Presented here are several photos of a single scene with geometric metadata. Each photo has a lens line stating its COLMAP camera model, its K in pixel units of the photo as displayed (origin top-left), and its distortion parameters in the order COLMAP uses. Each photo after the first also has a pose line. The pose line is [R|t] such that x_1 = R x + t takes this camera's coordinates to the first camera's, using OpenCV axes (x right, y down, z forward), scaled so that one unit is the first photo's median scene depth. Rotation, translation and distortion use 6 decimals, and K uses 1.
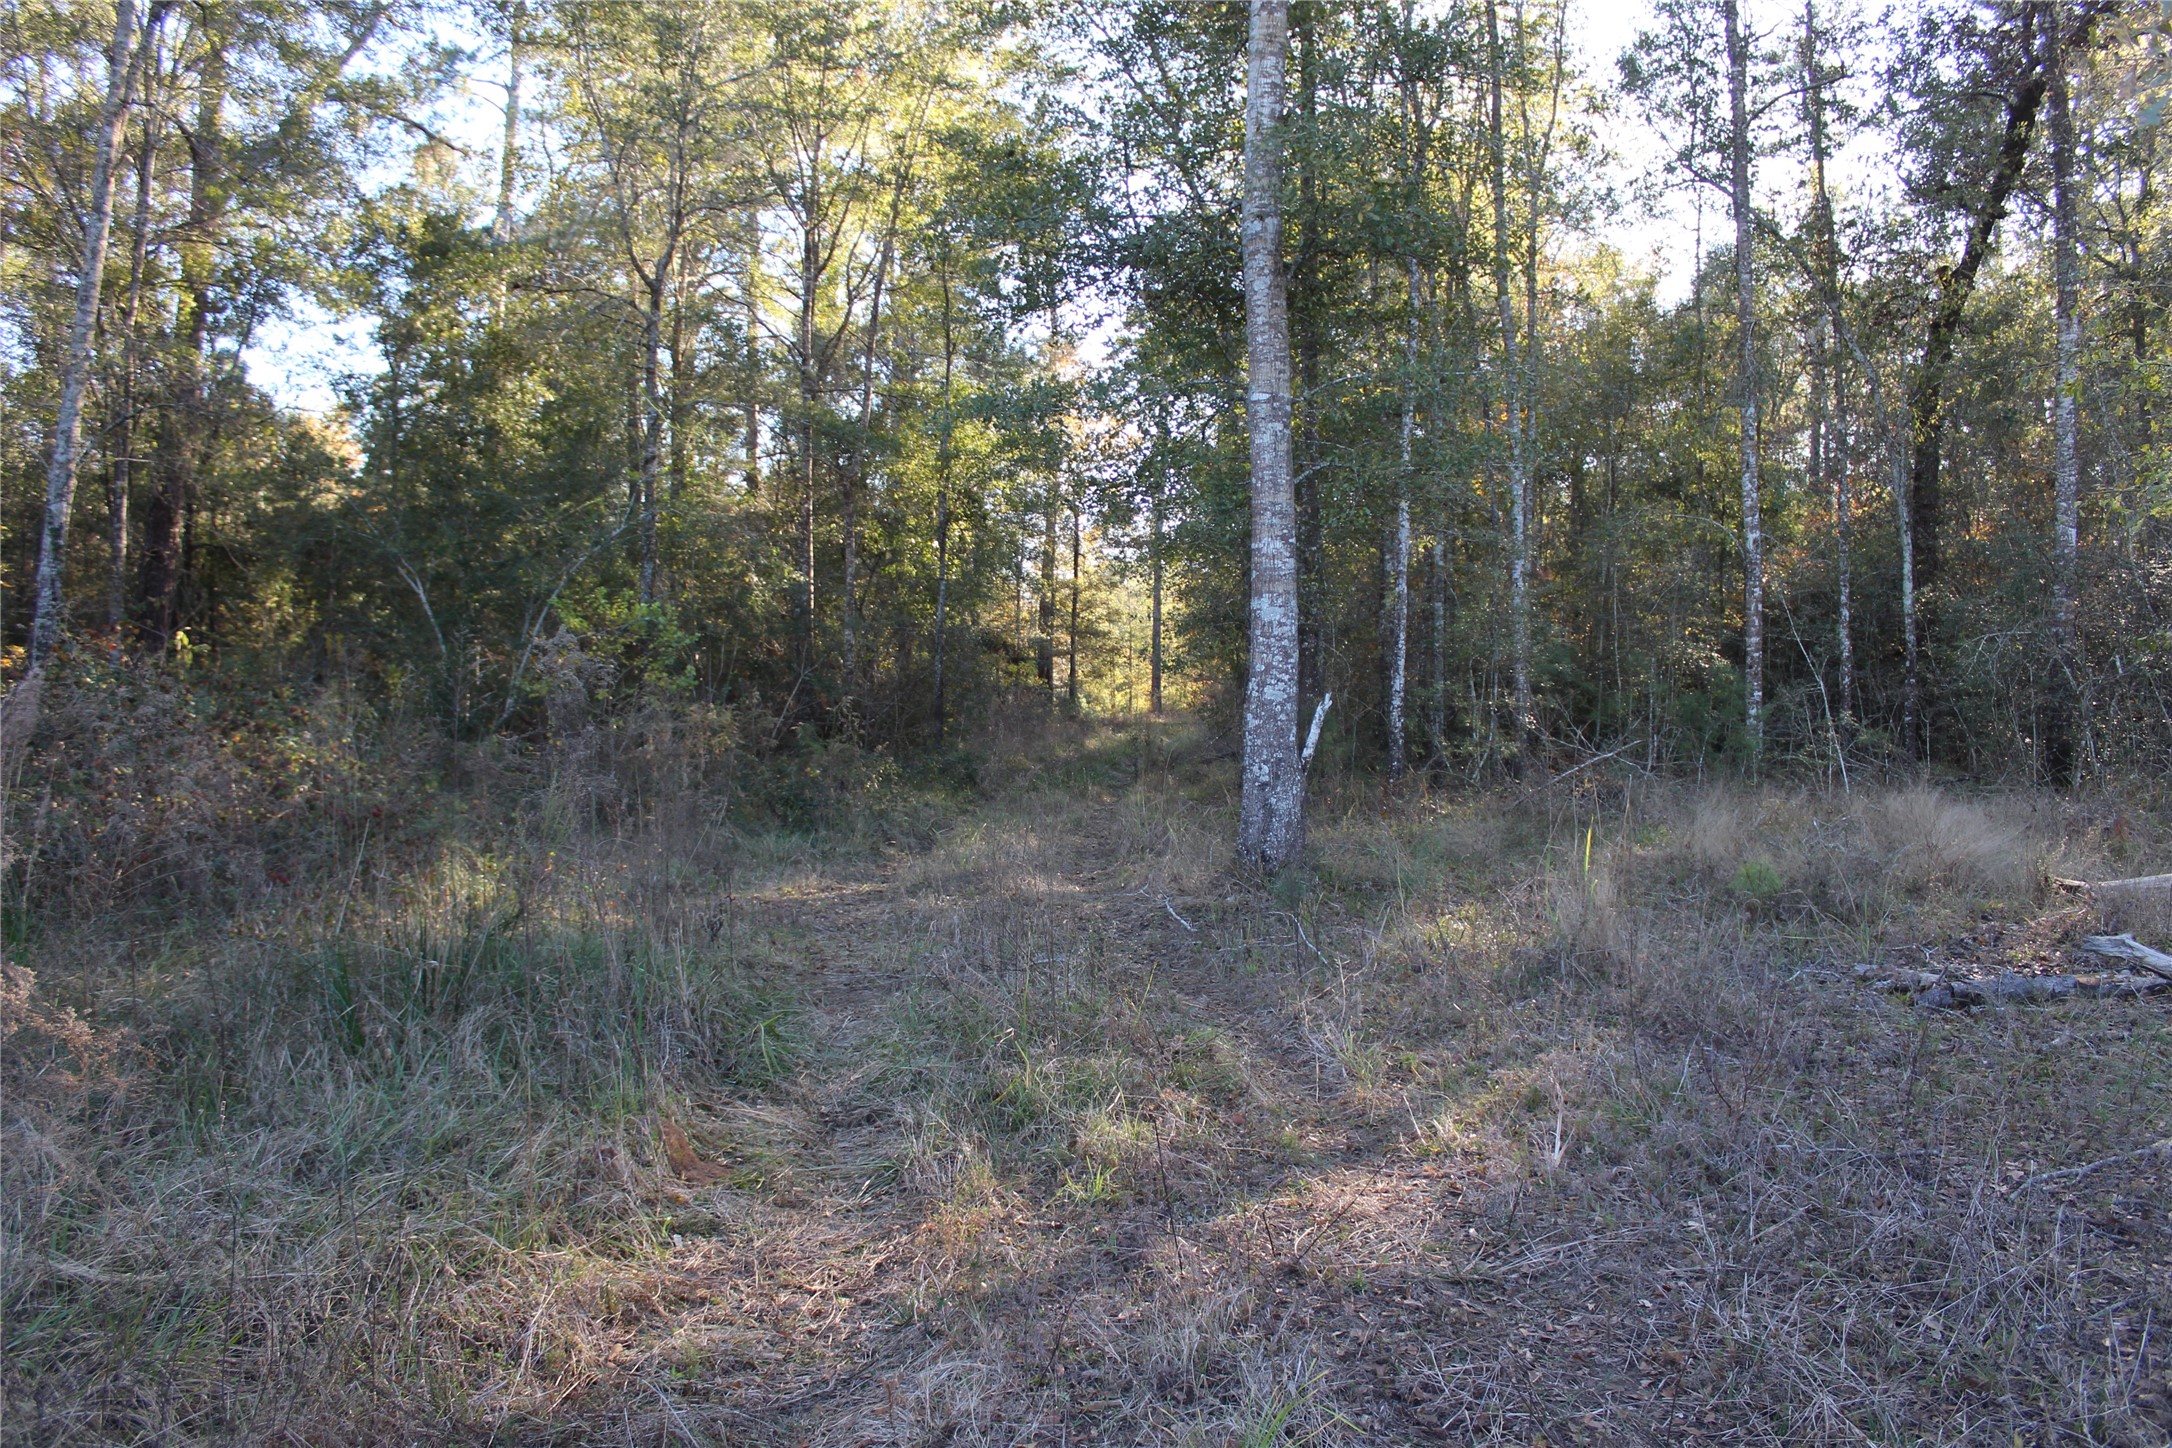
lens RADIAL K [[1879.9, 0, 1083.5], [0, 1879.9, 724.6], [0, 0, 1]] dist [-0.159986, 0.141491]
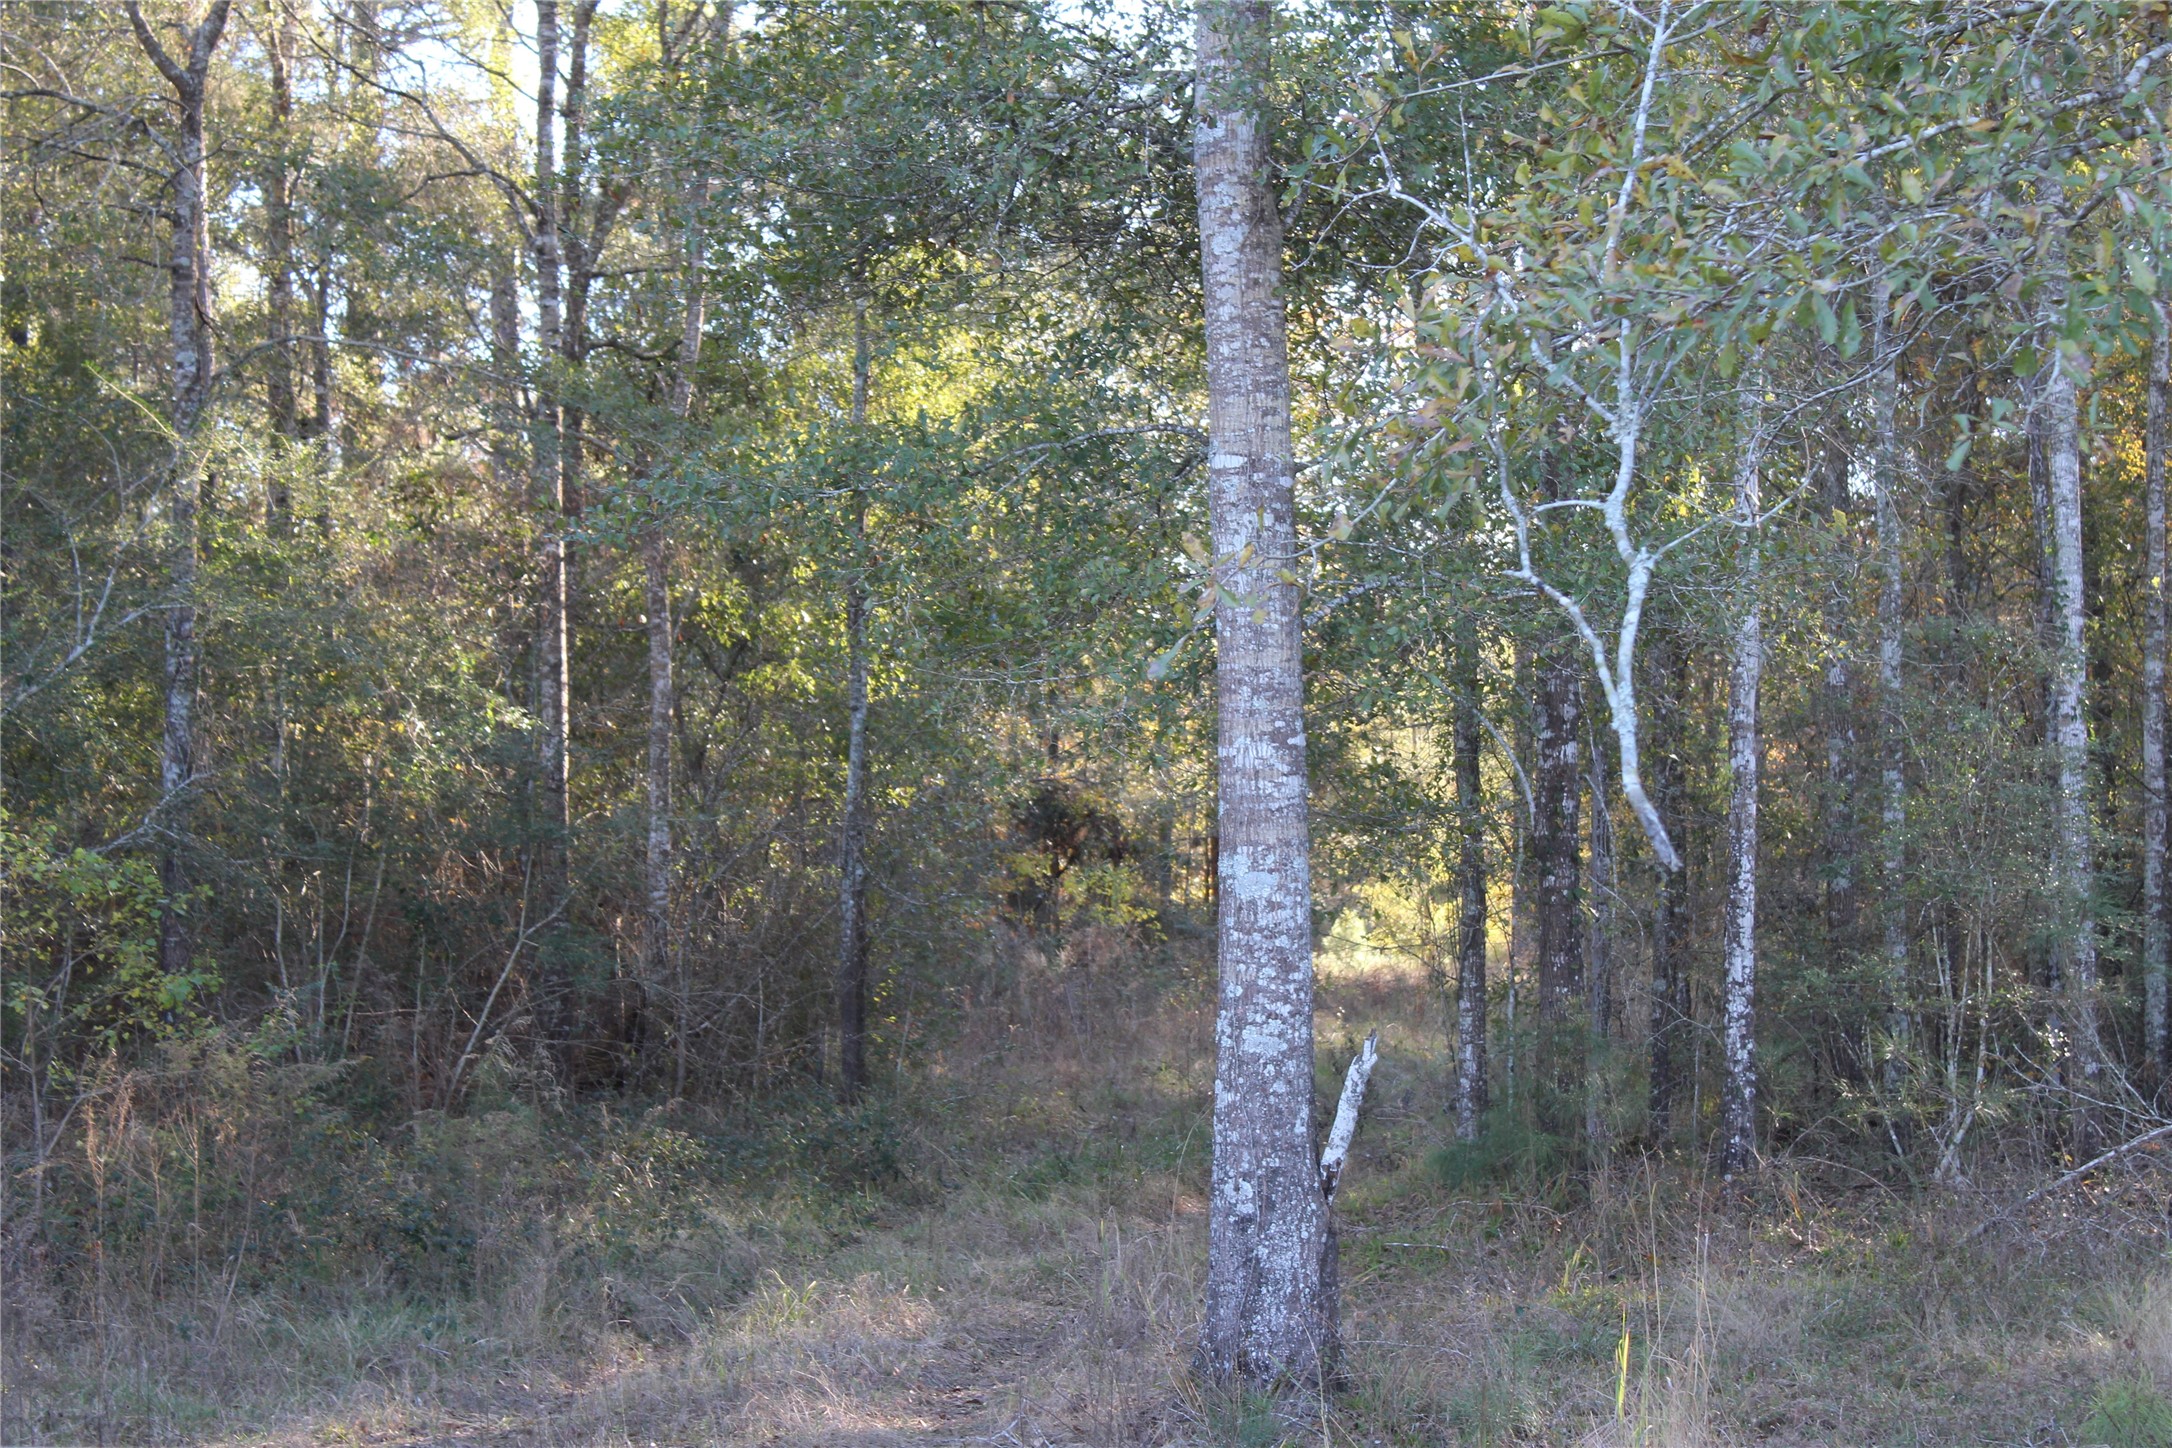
lens RADIAL K [[4649.5, 0, 1088.0], [0, 4649.5, 724.9], [0, 0, 1]] dist [0.052620, 0.000000]
pose [[0.997853, -0.014181, -0.063936, 0.136206], [0.010663, 0.998427, -0.055036, -0.033336], [0.064616, 0.054236, 0.996435, -0.269904]]
